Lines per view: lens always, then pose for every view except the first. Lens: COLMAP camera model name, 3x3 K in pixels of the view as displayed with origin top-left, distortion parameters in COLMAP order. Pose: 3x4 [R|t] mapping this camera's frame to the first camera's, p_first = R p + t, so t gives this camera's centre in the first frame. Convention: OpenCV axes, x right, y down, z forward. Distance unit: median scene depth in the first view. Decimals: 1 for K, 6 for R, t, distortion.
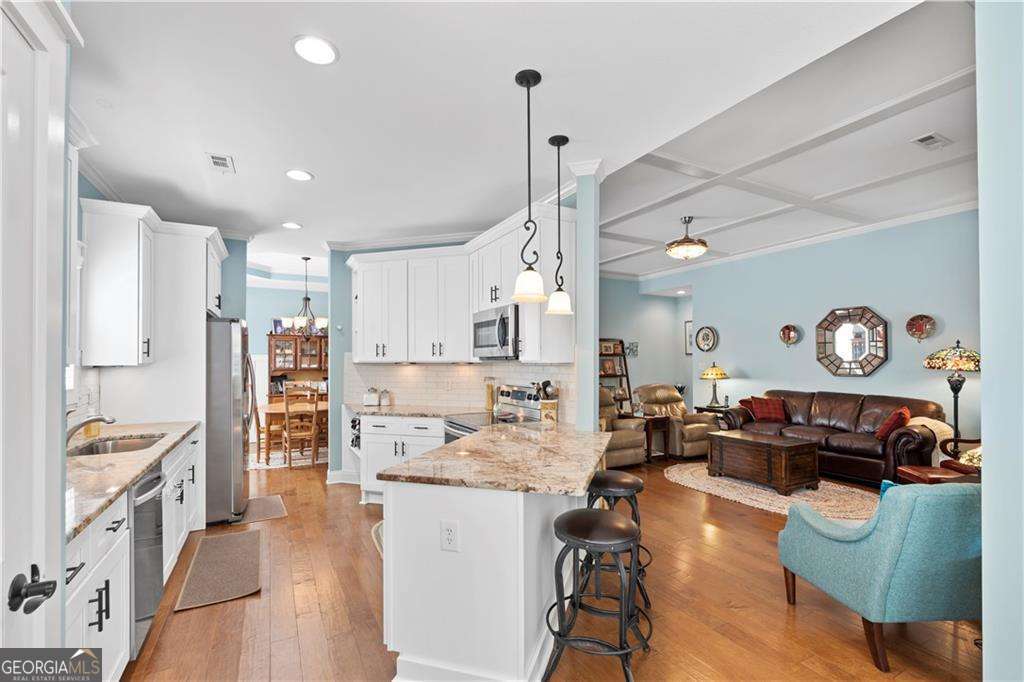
lens RADIAL K [[452.8, 0, 514.3], [0, 452.8, 355.8], [0, 0, 1]] dist [-0.007413, 0.002249]
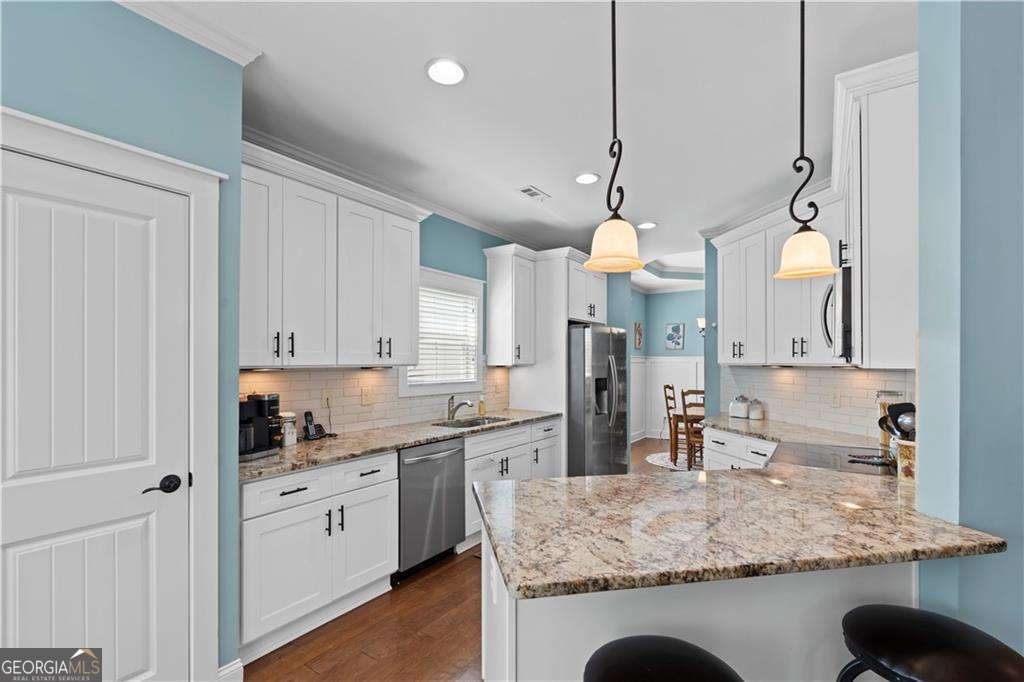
lens RADIAL K [[452.8, 0, 513.1], [0, 452.8, 361.7], [0, 0, 1]] dist [-0.007413, 0.002249]
pose [[0.457615, 0.002584, -0.889147, 0.229663], [0.006793, 0.999956, 0.006403, 0.000832], [0.889125, -0.008970, 0.457577, 0.255311]]
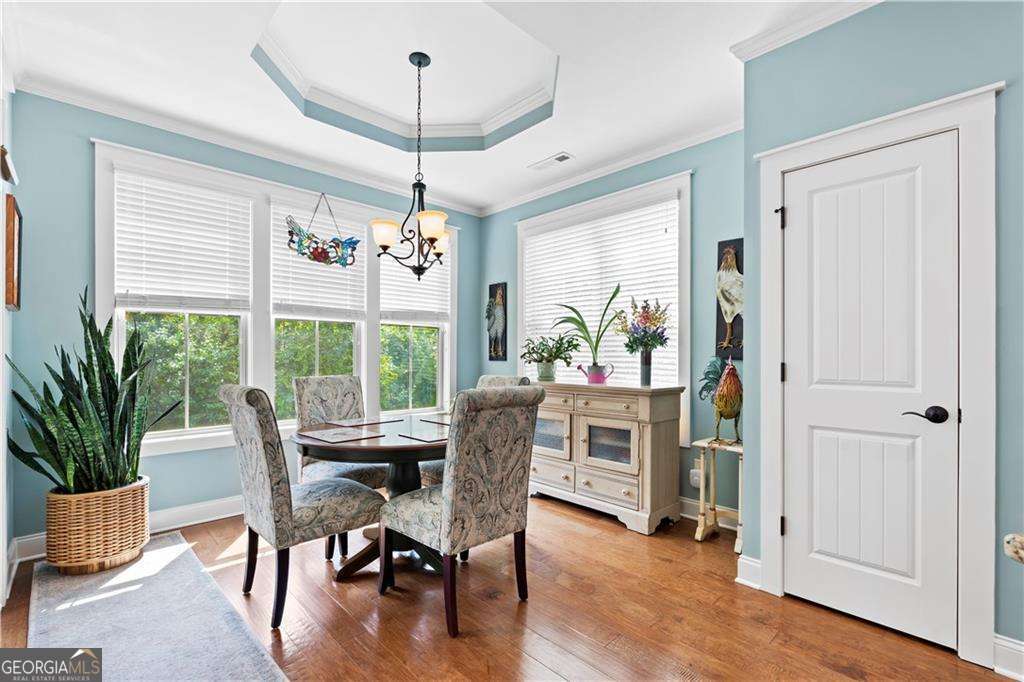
lens RADIAL K [[452.8, 0, 516.9], [0, 452.8, 358.4], [0, 0, 1]] dist [-0.007413, 0.002249]
pose [[-0.958823, -0.002362, -0.283996, 0.225980], [-0.001196, 0.999990, -0.004278, 0.052264], [0.284003, -0.003762, -0.958816, 0.430126]]
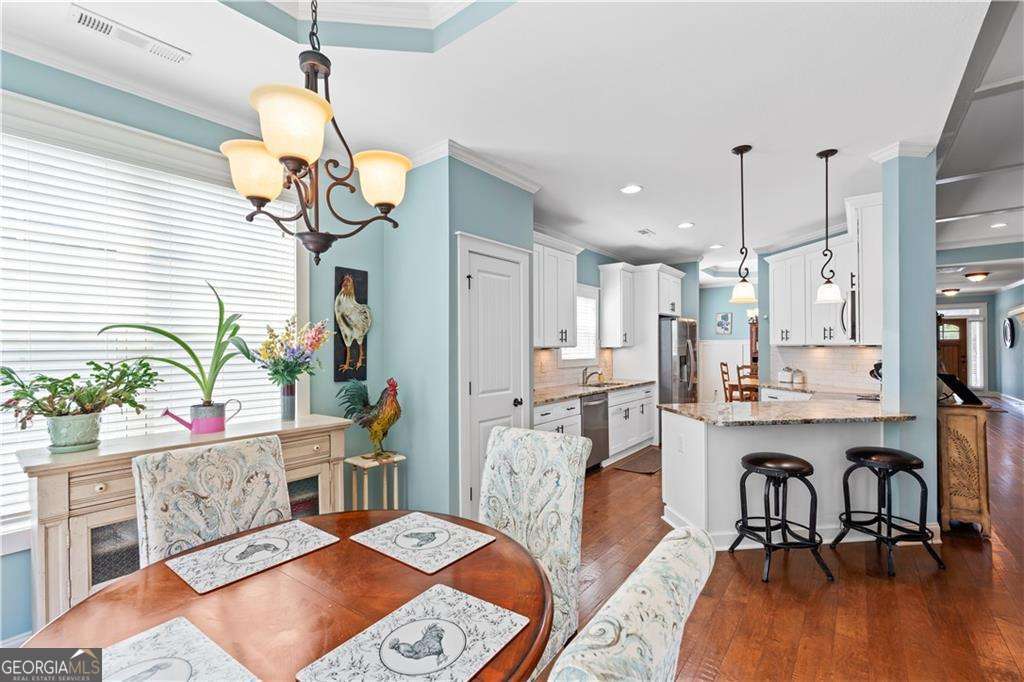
lens RADIAL K [[452.8, 0, 512.0], [0, 452.8, 346.1], [0, 0, 1]] dist [-0.007413, 0.002249]
pose [[0.408801, -0.001310, -0.912623, 0.462619], [0.014238, 0.999886, 0.004943, 0.000533], [0.912513, -0.015015, 0.408773, -0.124549]]
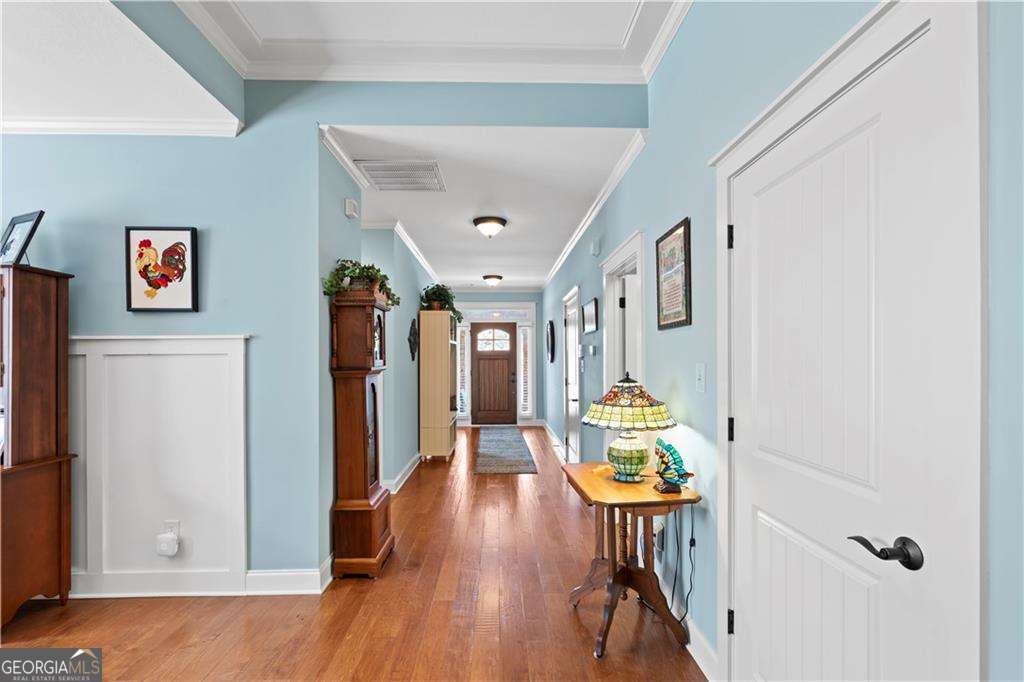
lens RADIAL K [[452.8, 0, 510.6], [0, 452.8, 356.2], [0, 0, 1]] dist [-0.007413, 0.002249]
pose [[0.894712, 0.000034, -0.446643, 0.045112], [0.003880, 0.999962, 0.007849, 0.018053], [0.446627, -0.008756, 0.894678, 1.444880]]
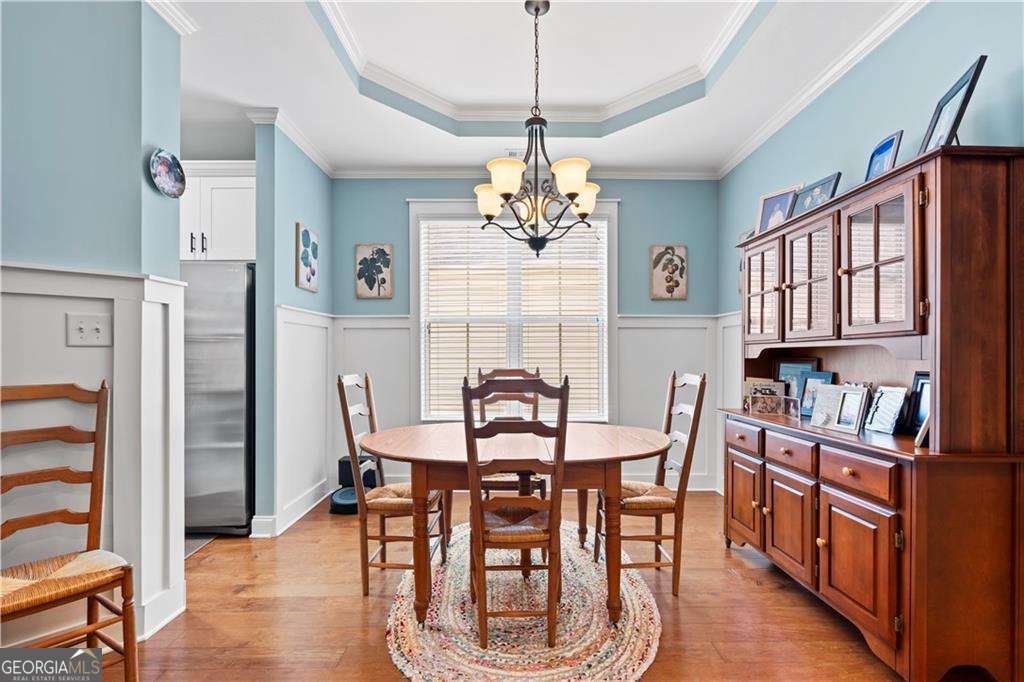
lens RADIAL K [[452.8, 0, 514.1], [0, 452.8, 354.0], [0, 0, 1]] dist [-0.007413, 0.002249]
pose [[-0.461348, 0.000266, -0.887219, -0.199780], [0.009581, 0.999943, -0.004682, 0.061625], [0.887167, -0.010661, -0.461324, 1.509664]]
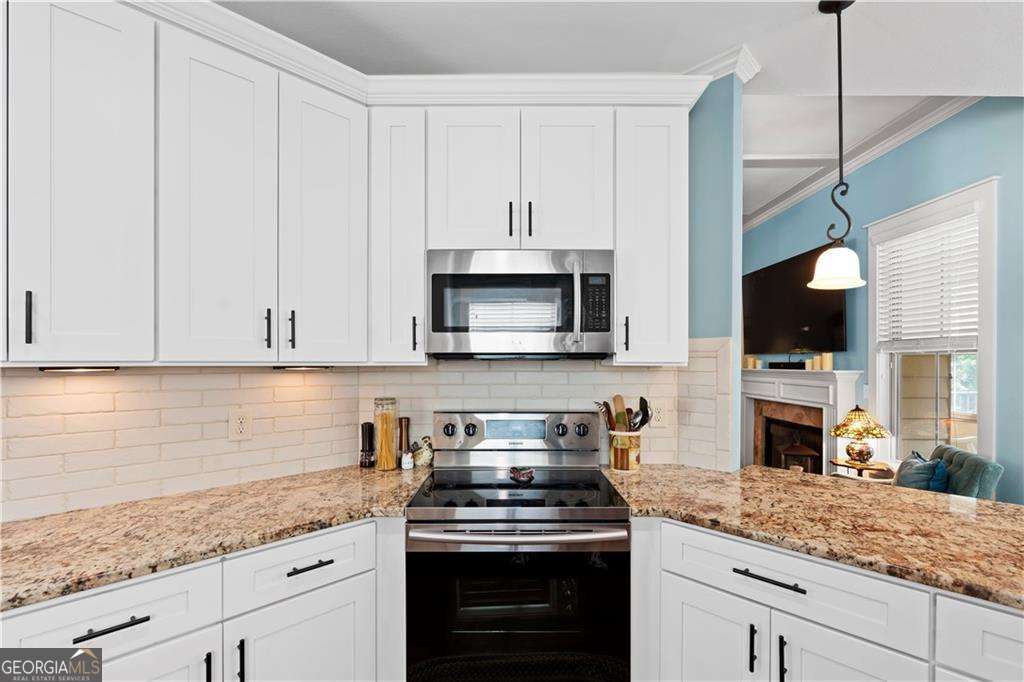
lens RADIAL K [[452.8, 0, 503.8], [0, 452.8, 364.0], [0, 0, 1]] dist [-0.007413, 0.002249]
pose [[0.484364, 0.004671, 0.874854, -0.358550], [-0.005560, 0.999982, -0.002261, 0.011990], [-0.874849, -0.003769, 0.484382, 0.612339]]
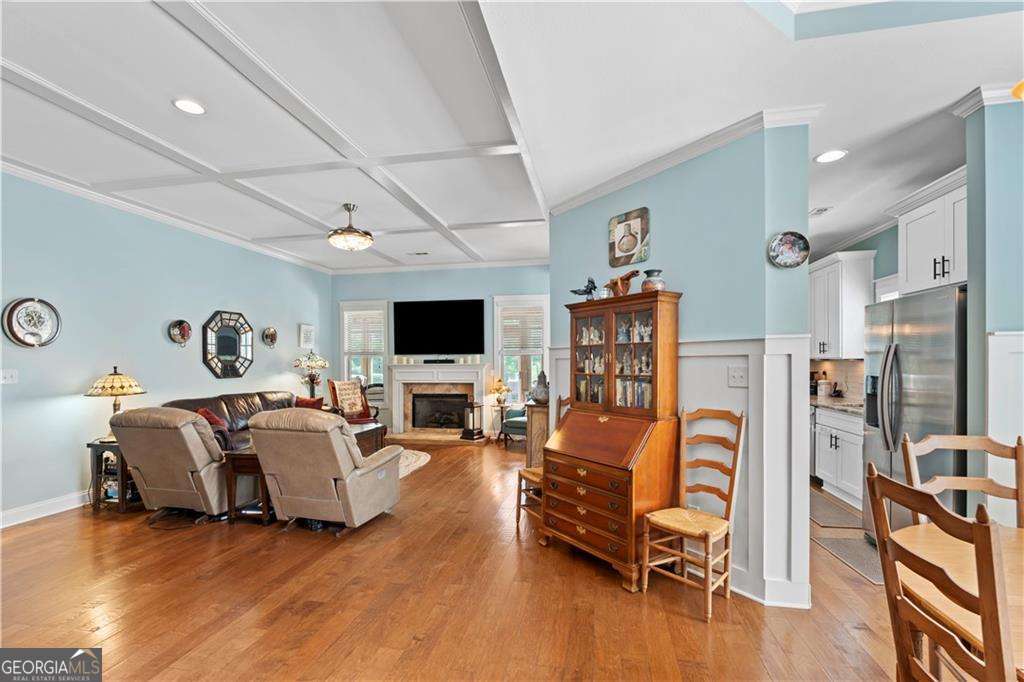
lens RADIAL K [[452.8, 0, 509.7], [0, 452.8, 362.0], [0, 0, 1]] dist [-0.007413, 0.002249]
pose [[-0.773865, 0.009201, 0.633284, -0.485207], [0.007007, 0.999958, -0.005965, 0.022860], [-0.633312, -0.000179, -0.773896, 1.636334]]
